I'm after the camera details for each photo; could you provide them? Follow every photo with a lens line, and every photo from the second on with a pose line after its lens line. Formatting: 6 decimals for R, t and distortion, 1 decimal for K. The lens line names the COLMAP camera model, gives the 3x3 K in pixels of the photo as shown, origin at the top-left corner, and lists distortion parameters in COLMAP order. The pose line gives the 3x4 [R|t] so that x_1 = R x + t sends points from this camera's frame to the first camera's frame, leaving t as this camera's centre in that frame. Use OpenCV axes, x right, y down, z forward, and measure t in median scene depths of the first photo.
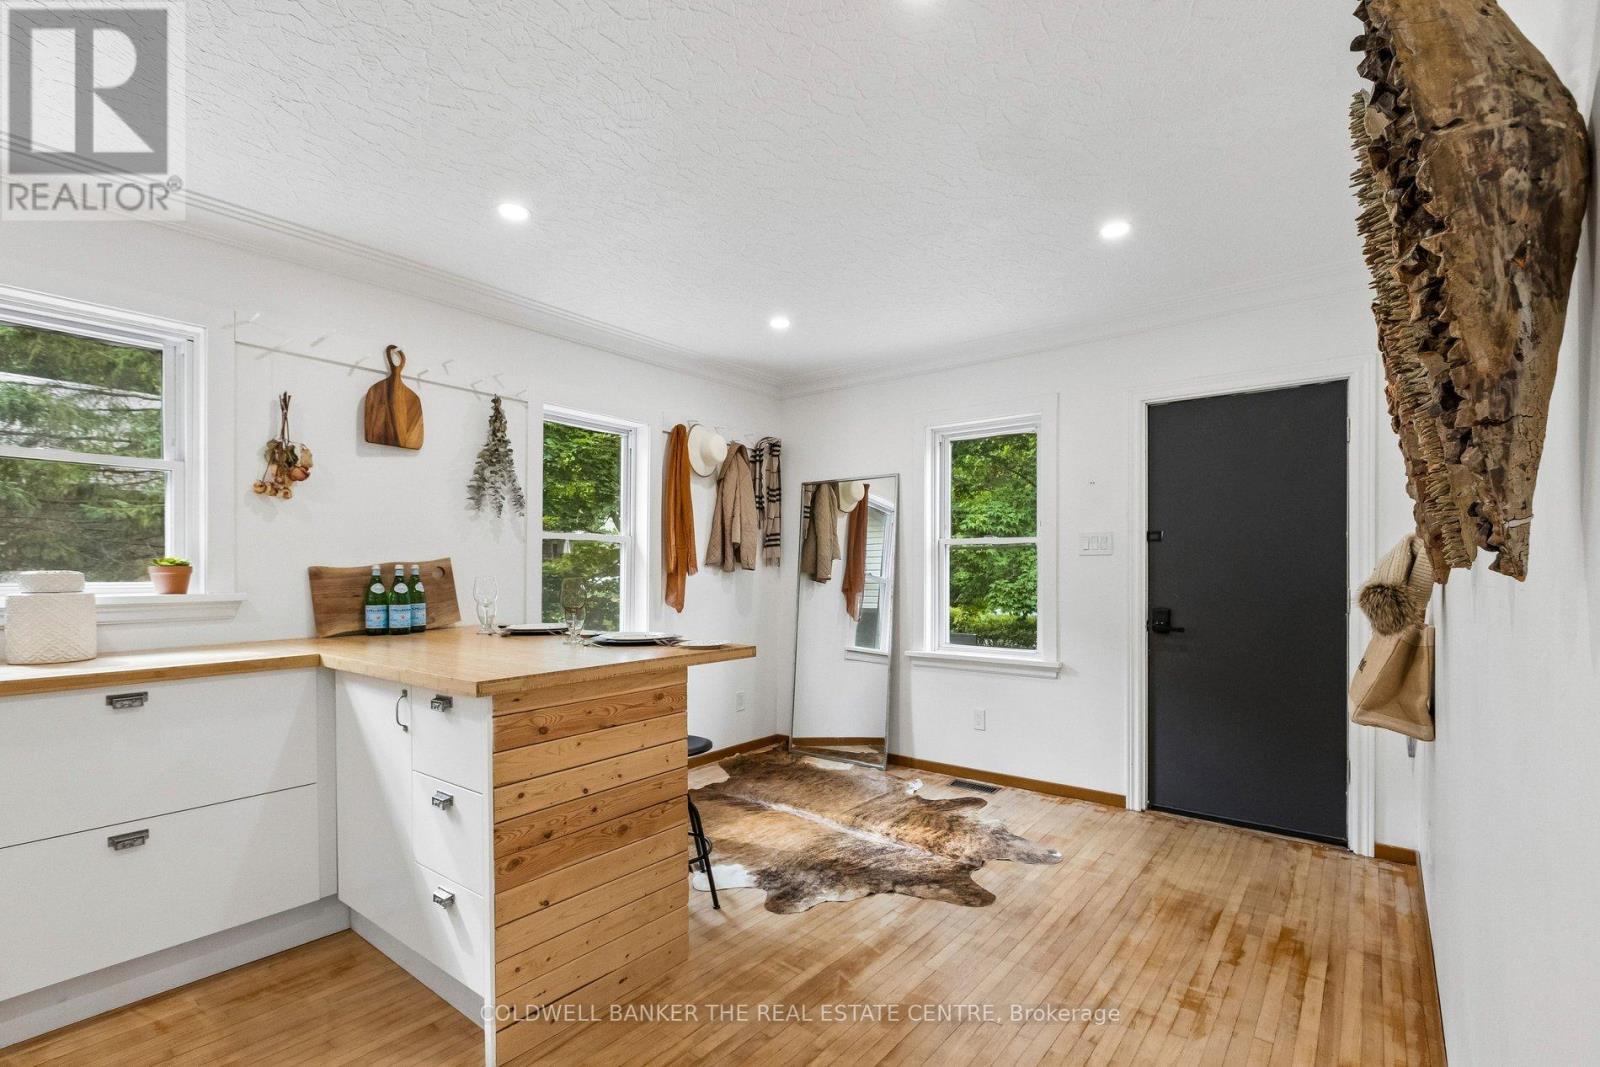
lens RADIAL K [[726.3, 0, 809.5], [0, 726.3, 575.2], [0, 0, 1]] dist [-0.000258, 0.000109]
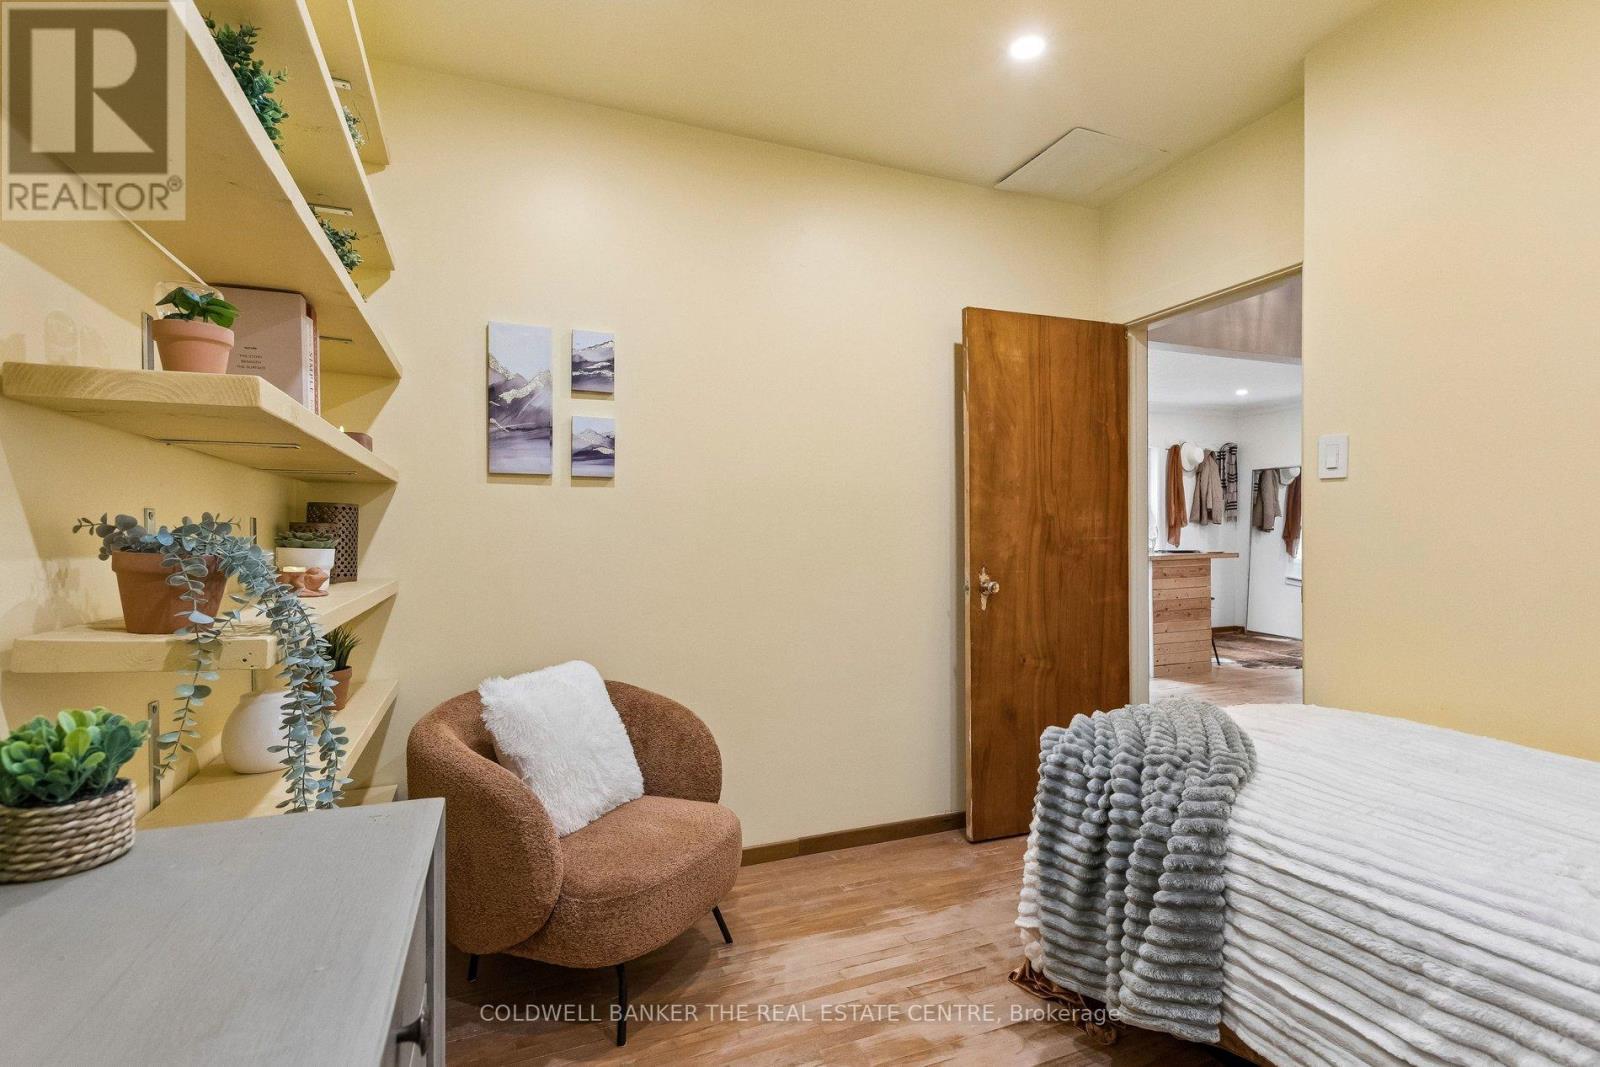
lens RADIAL K [[751.7, 0, 800.0], [0, 751.7, 533.5], [0, 0, 1]] dist [-0.012790, -0.000132]
pose [[0.861007, -0.005406, -0.508564, -0.052362], [0.003472, 0.999983, -0.004752, 0.031131], [0.508581, 0.002325, 0.861011, -1.562320]]
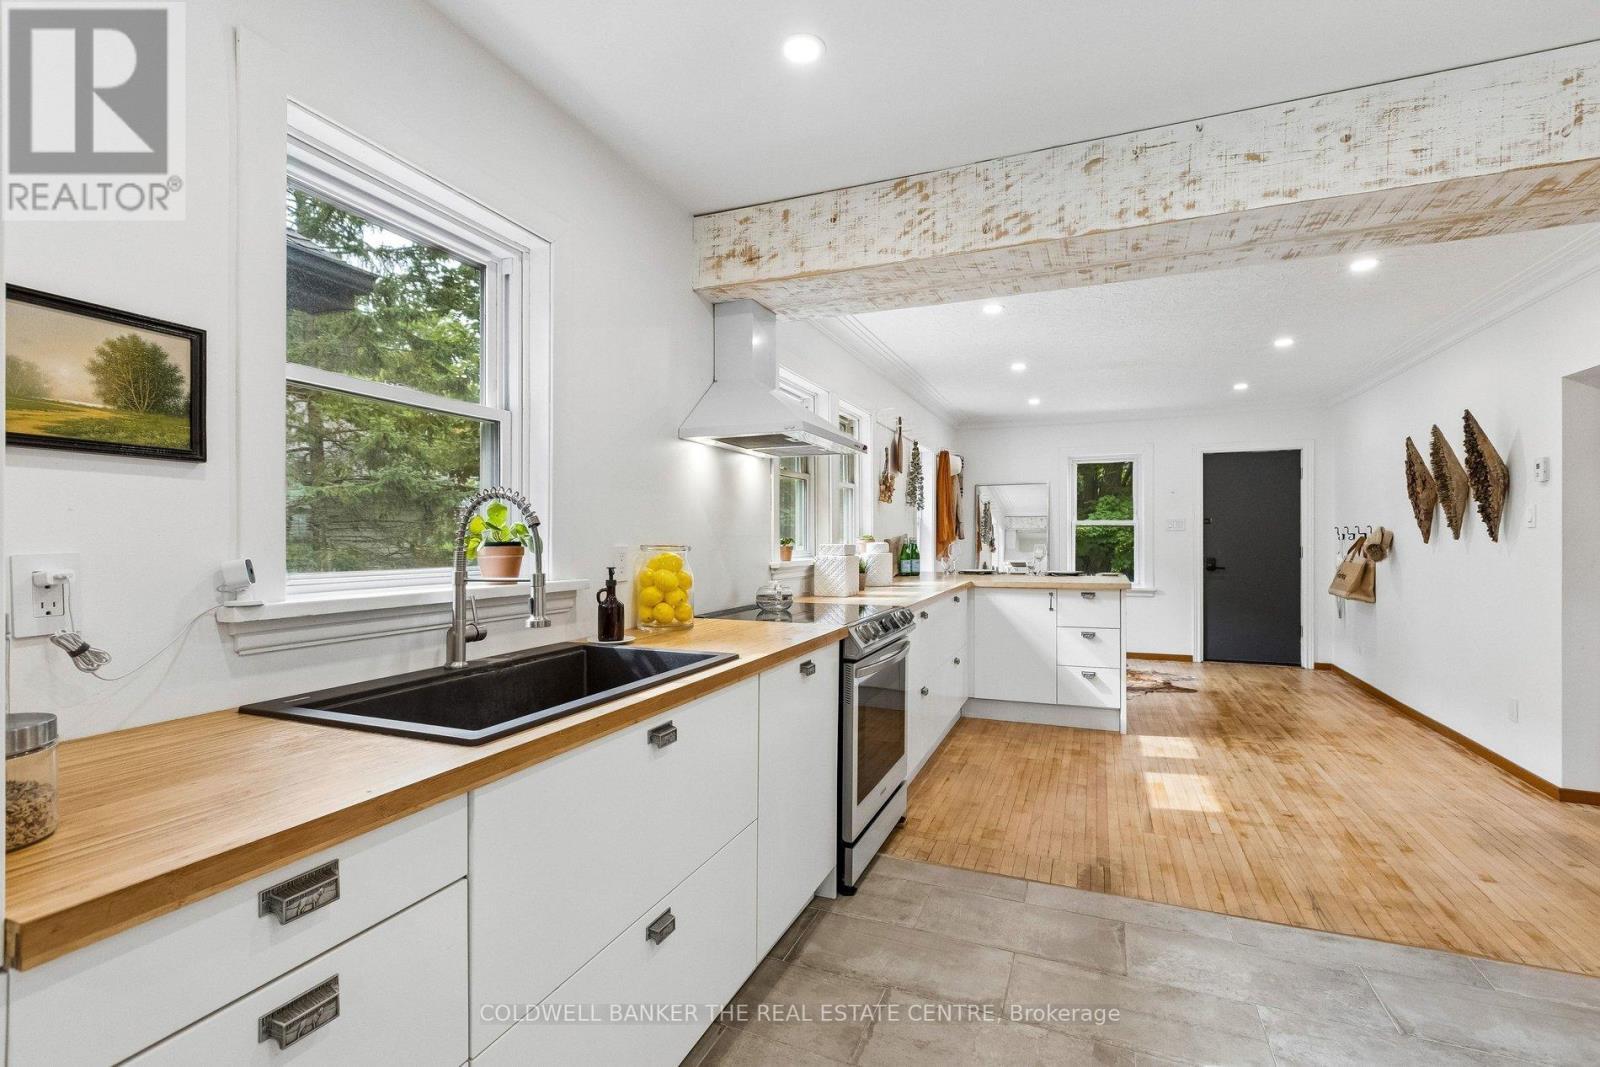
lens RADIAL K [[714.8, 0, 807.5], [0, 714.8, 547.1], [0, 0, 1]] dist [-0.002470, -0.000264]
pose [[0.961433, -0.007397, 0.274941, -1.297977], [0.005475, 0.999955, 0.007758, -0.006122], [-0.274986, -0.005954, 0.961430, -0.659192]]
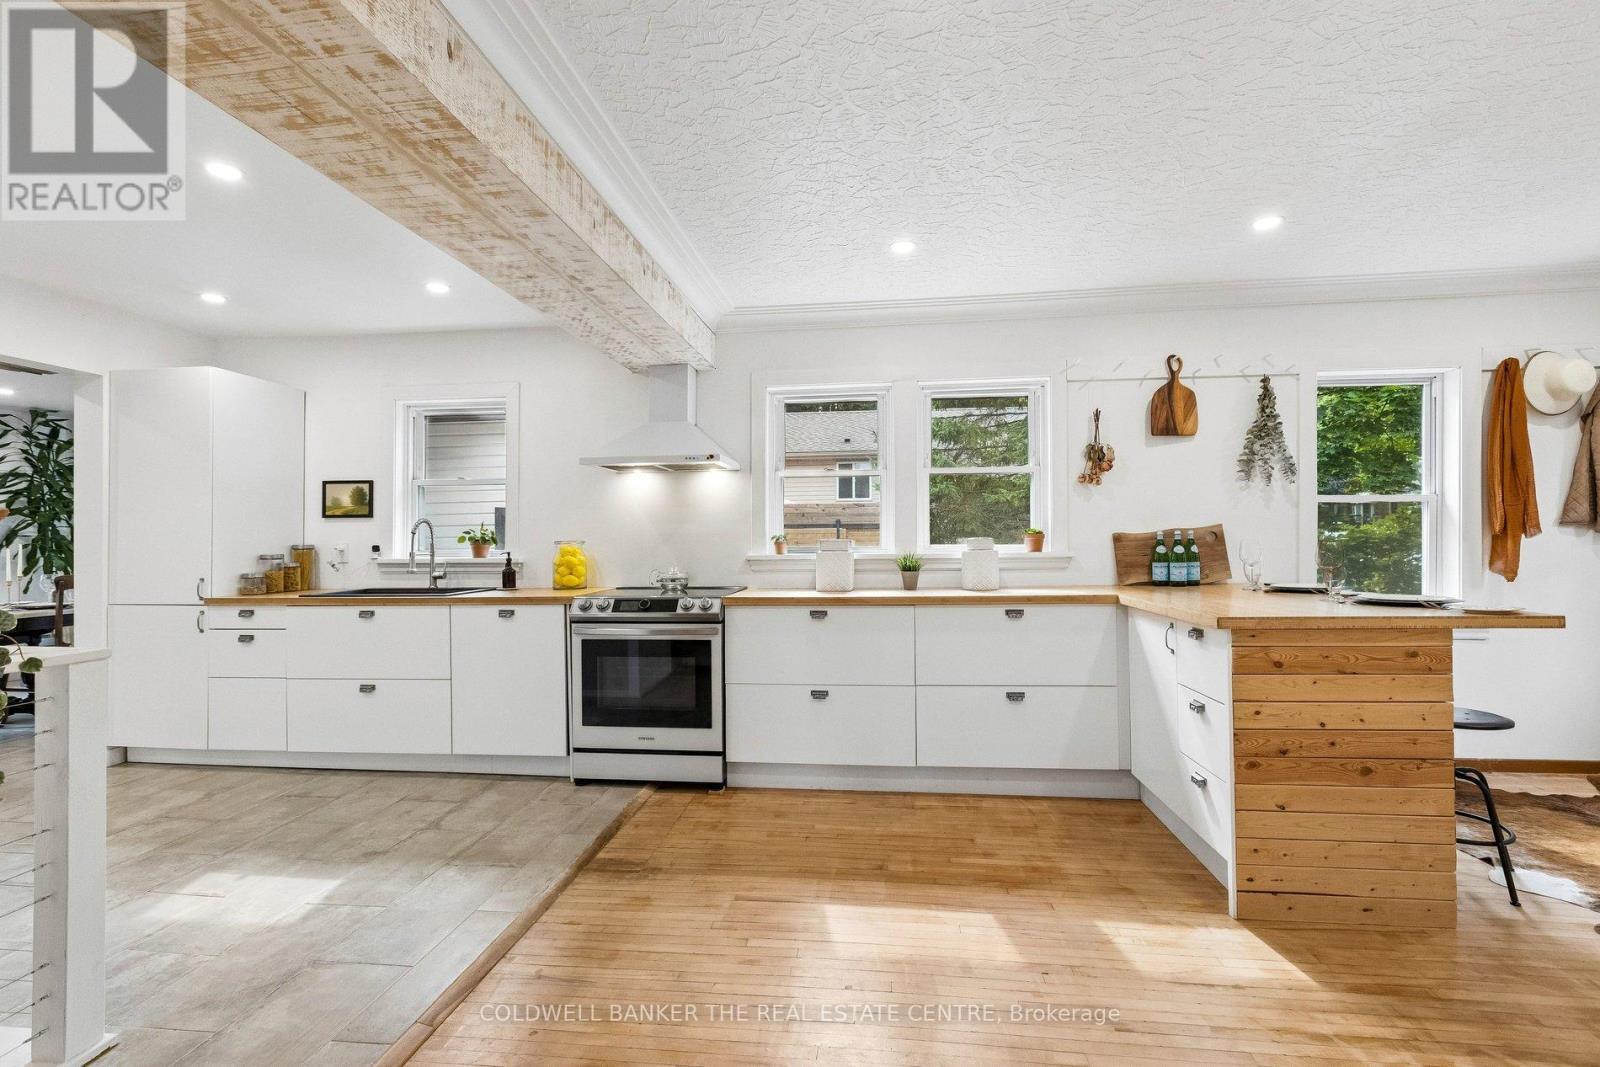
lens RADIAL K [[725.7, 0, 801.0], [0, 725.7, 541.6], [0, 0, 1]] dist [0.000329, -0.000251]
pose [[0.518085, -0.005035, -0.855315, 0.162322], [0.005582, 0.999981, -0.002505, 0.004064], [0.855311, -0.003477, 0.518103, -0.195311]]
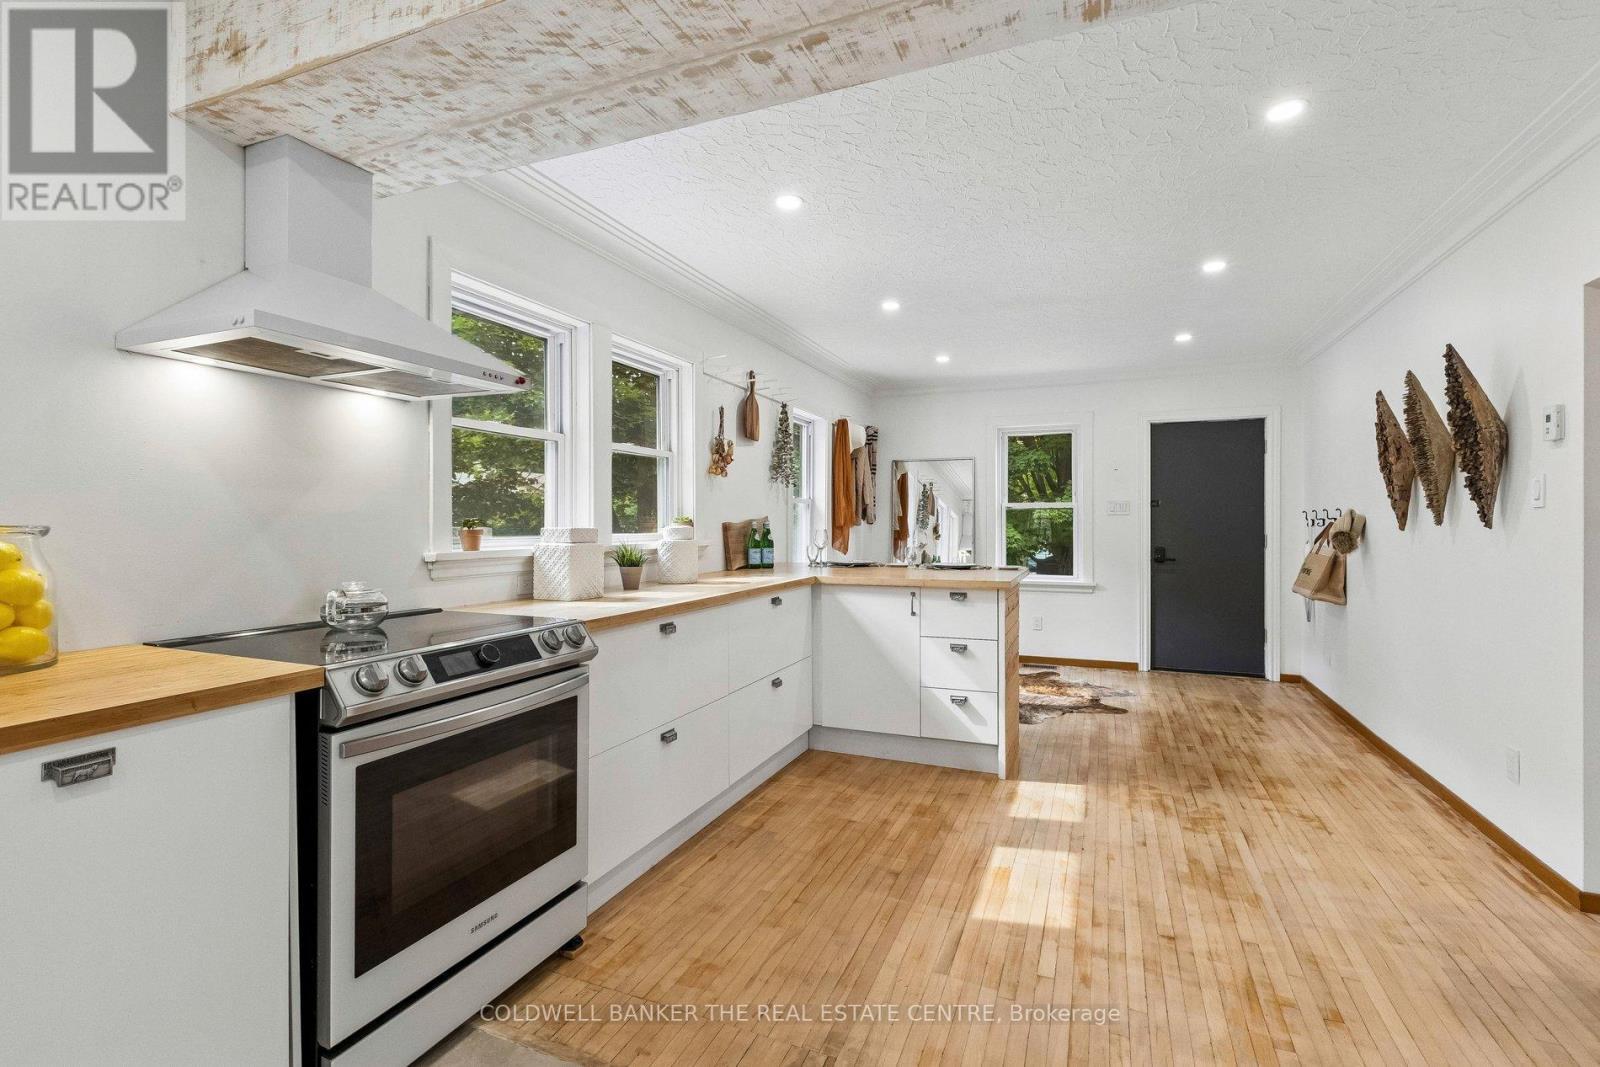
lens RADIAL K [[720.1, 0, 810.0], [0, 720.1, 531.7], [0, 0, 1]] dist [-0.000064, 0.000022]
pose [[0.962460, -0.002505, 0.271412, -0.860760], [0.001108, 0.999985, 0.005300, -0.000304], [-0.271421, -0.004801, 0.962449, -0.428088]]
